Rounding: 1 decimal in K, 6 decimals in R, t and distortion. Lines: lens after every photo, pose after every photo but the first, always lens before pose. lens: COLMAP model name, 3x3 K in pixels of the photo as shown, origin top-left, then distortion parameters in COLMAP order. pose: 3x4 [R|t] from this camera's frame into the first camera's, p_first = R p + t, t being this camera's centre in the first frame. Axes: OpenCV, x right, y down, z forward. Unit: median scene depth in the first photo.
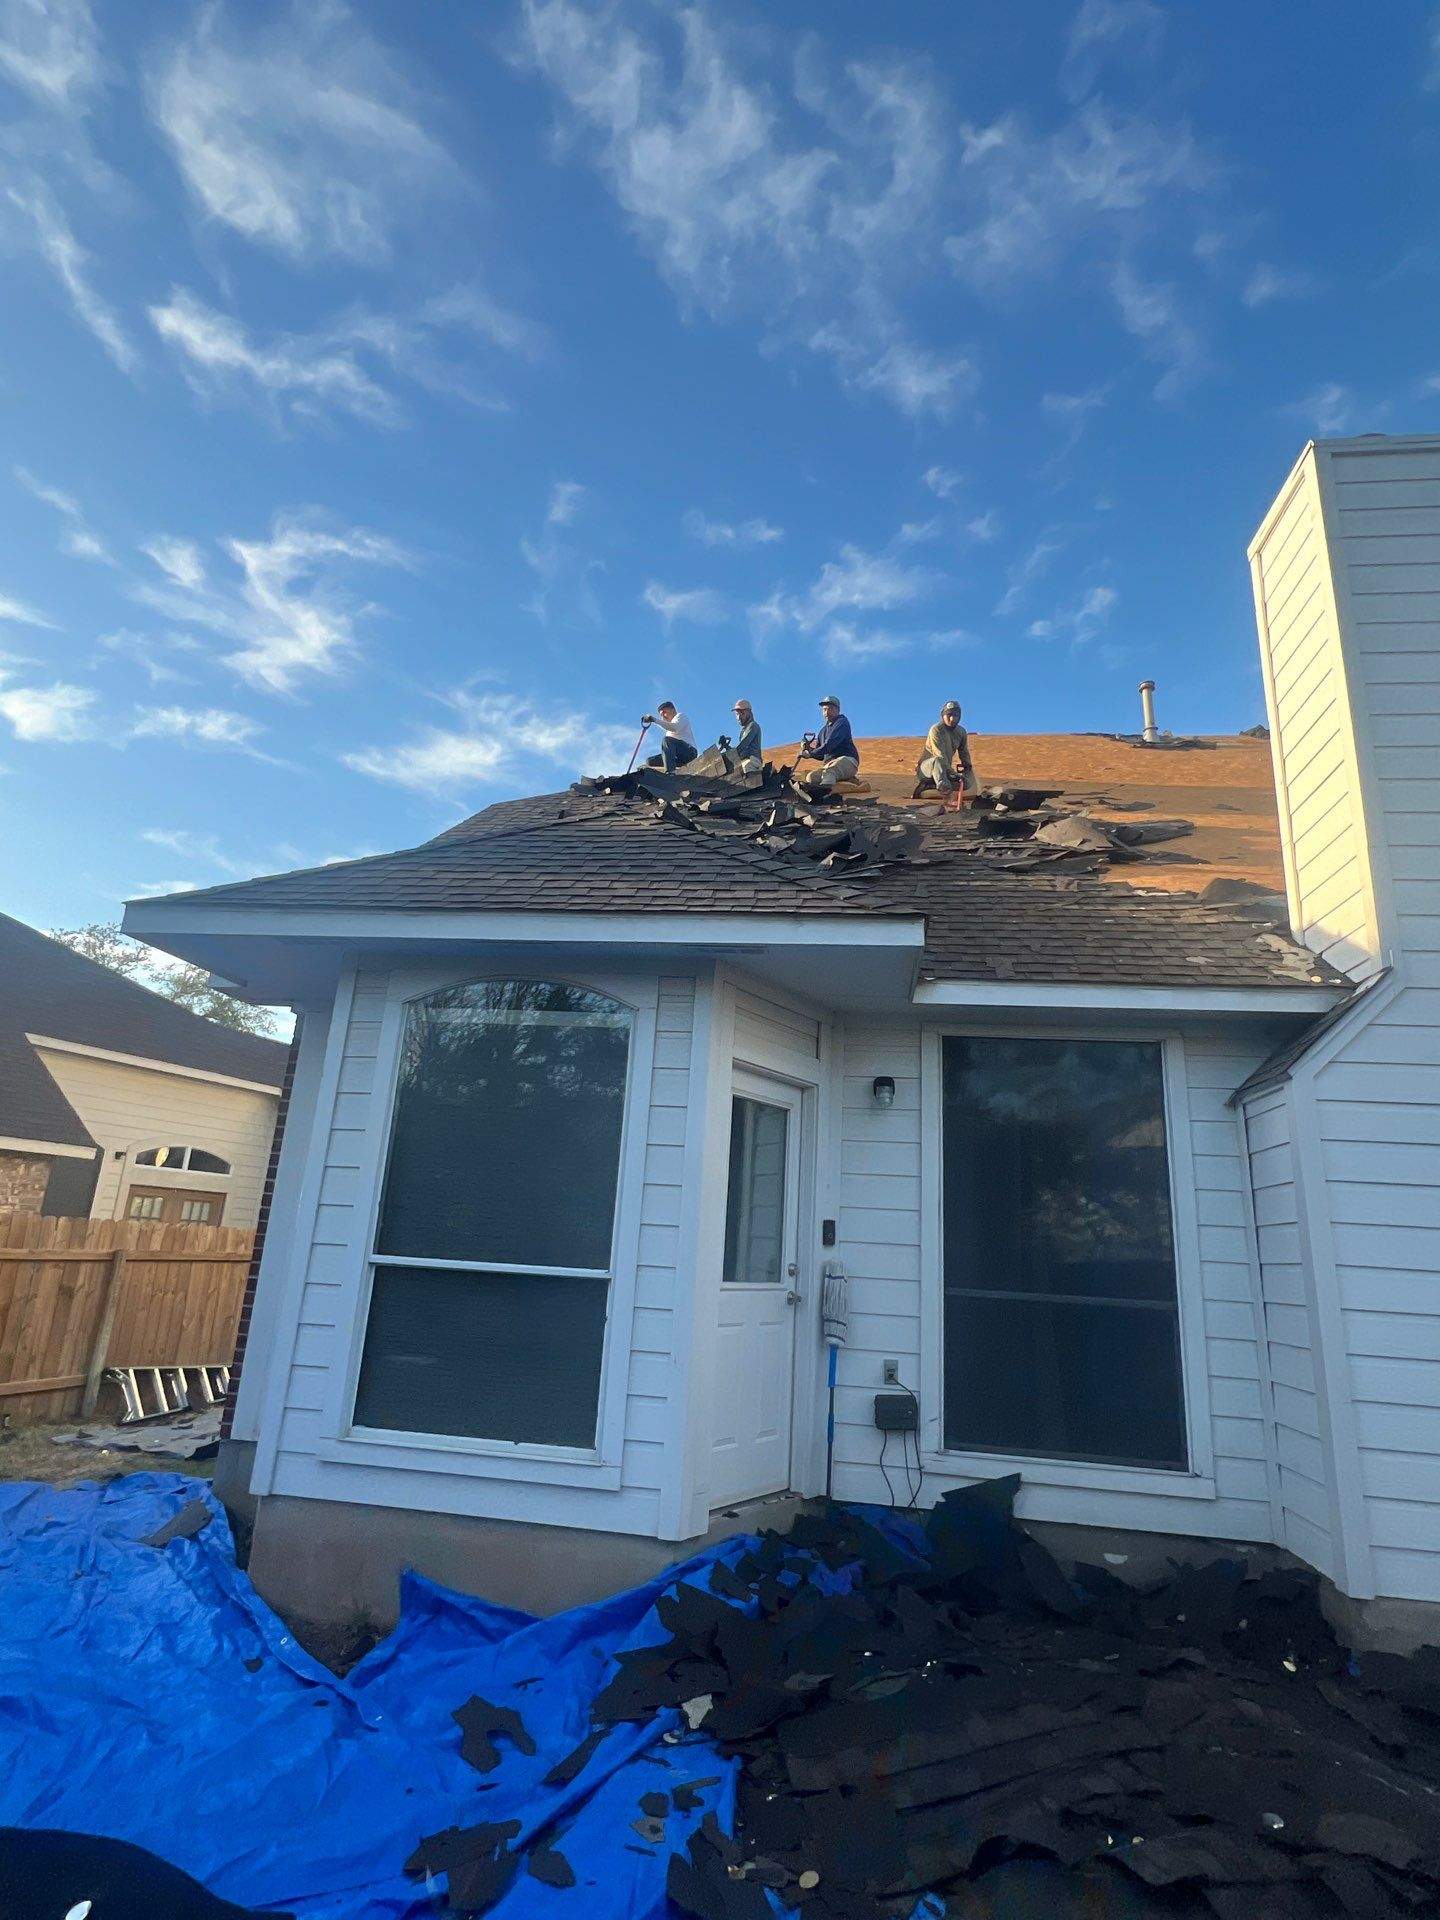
lens RADIAL K [[981.5, 0, 720.0], [0, 981.5, 960.0], [0, 0, 1]] dist [-0.004719, 0.002058]
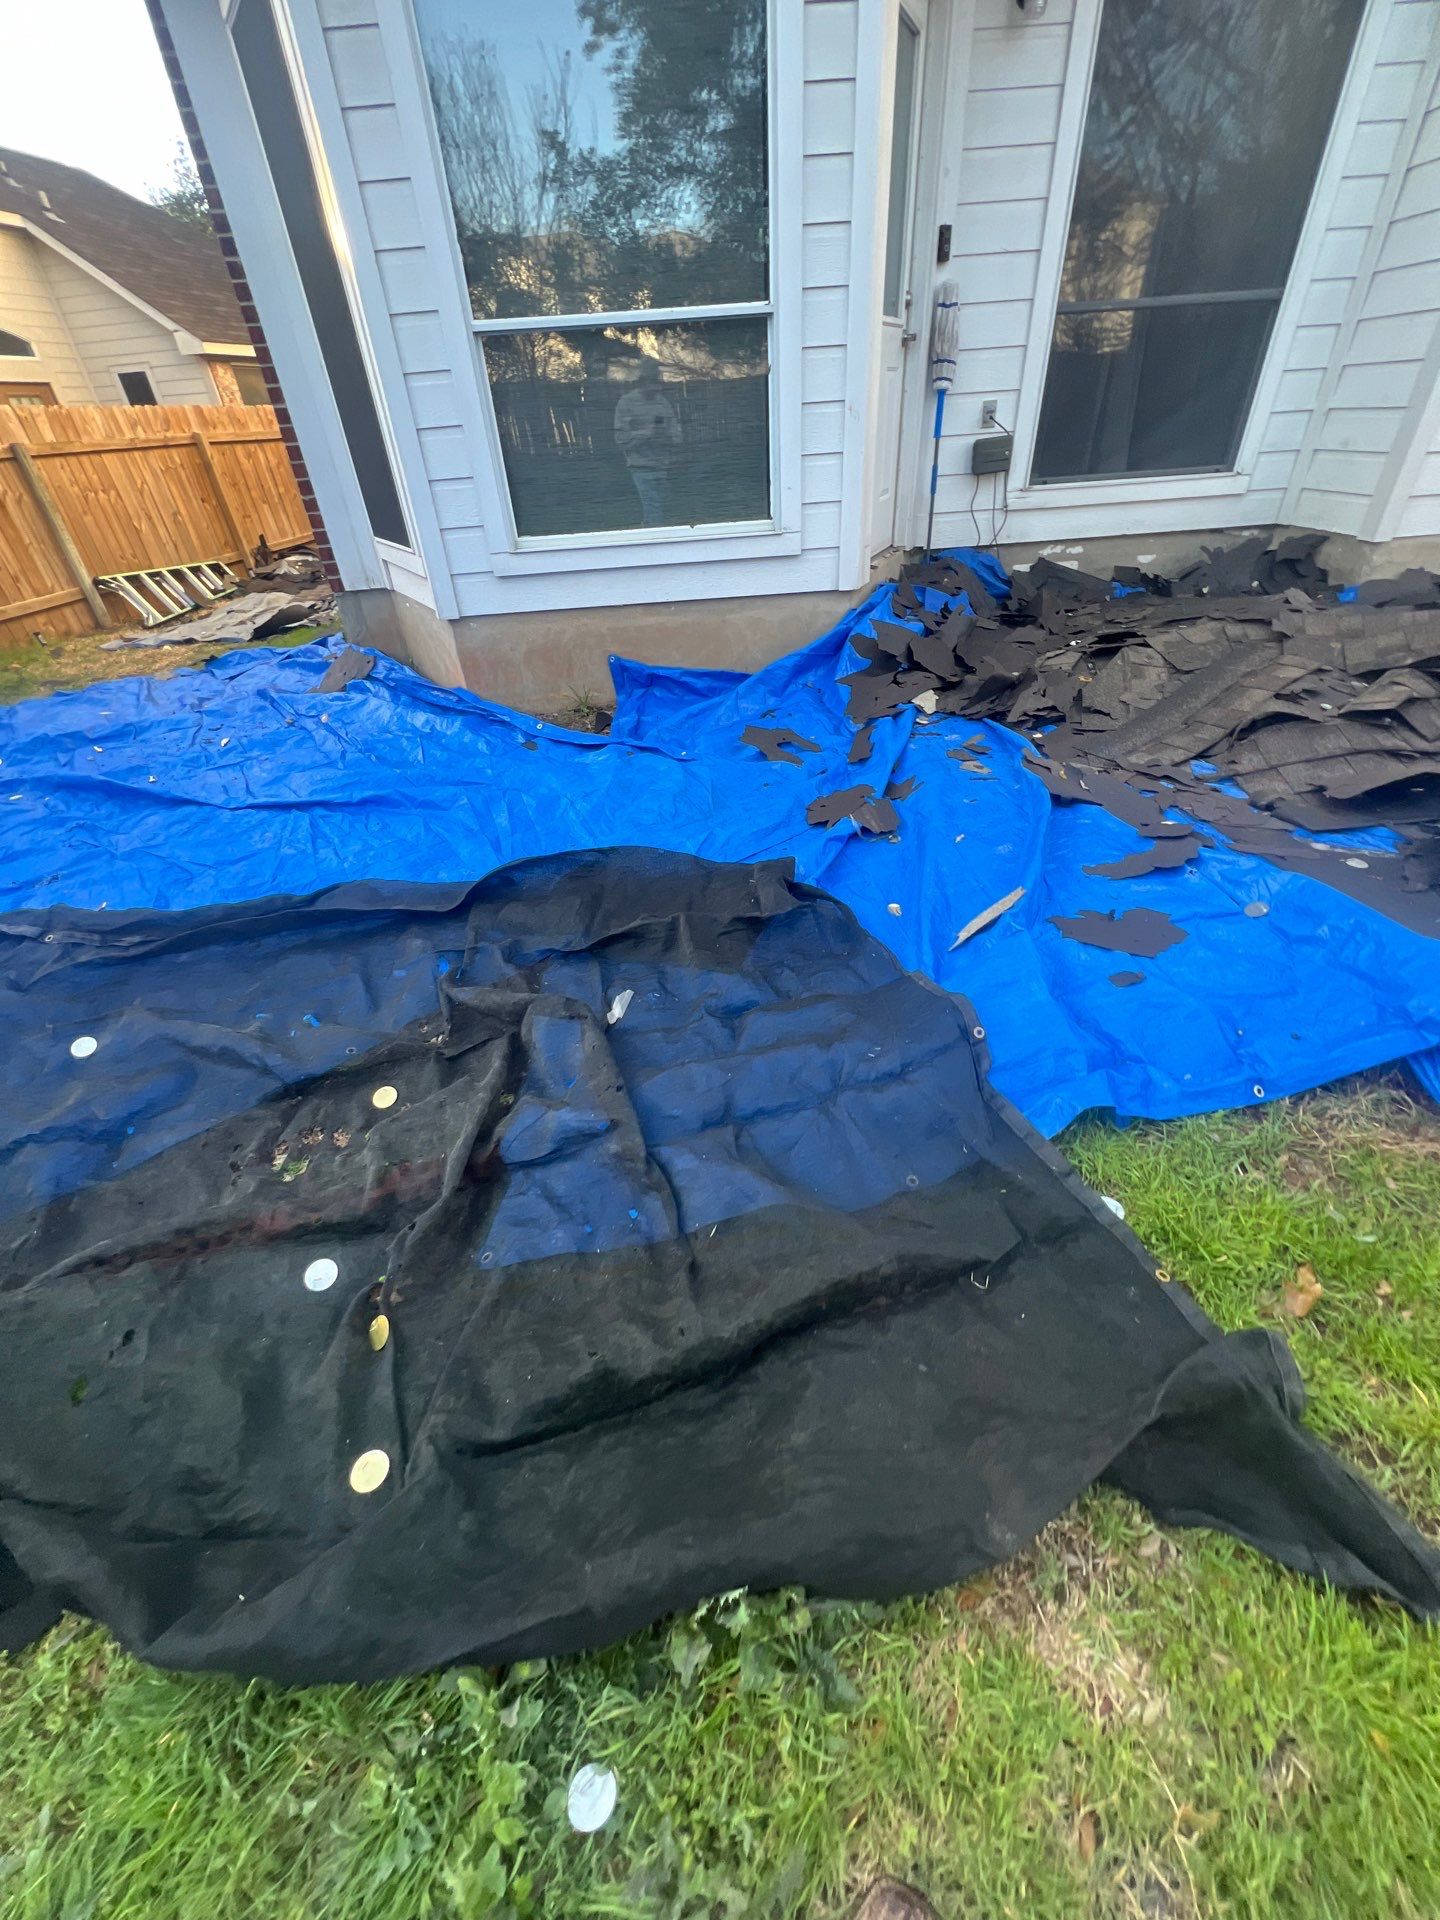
lens RADIAL K [[765.6, 0, 720.0], [0, 765.6, 960.0], [0, 0, 1]] dist [-0.000351, -0.000225]
pose [[0.971284, -0.214599, 0.102740, -0.301817], [0.050445, 0.607742, 0.792531, 0.117317], [-0.232516, -0.764589, 0.601116, 0.145824]]
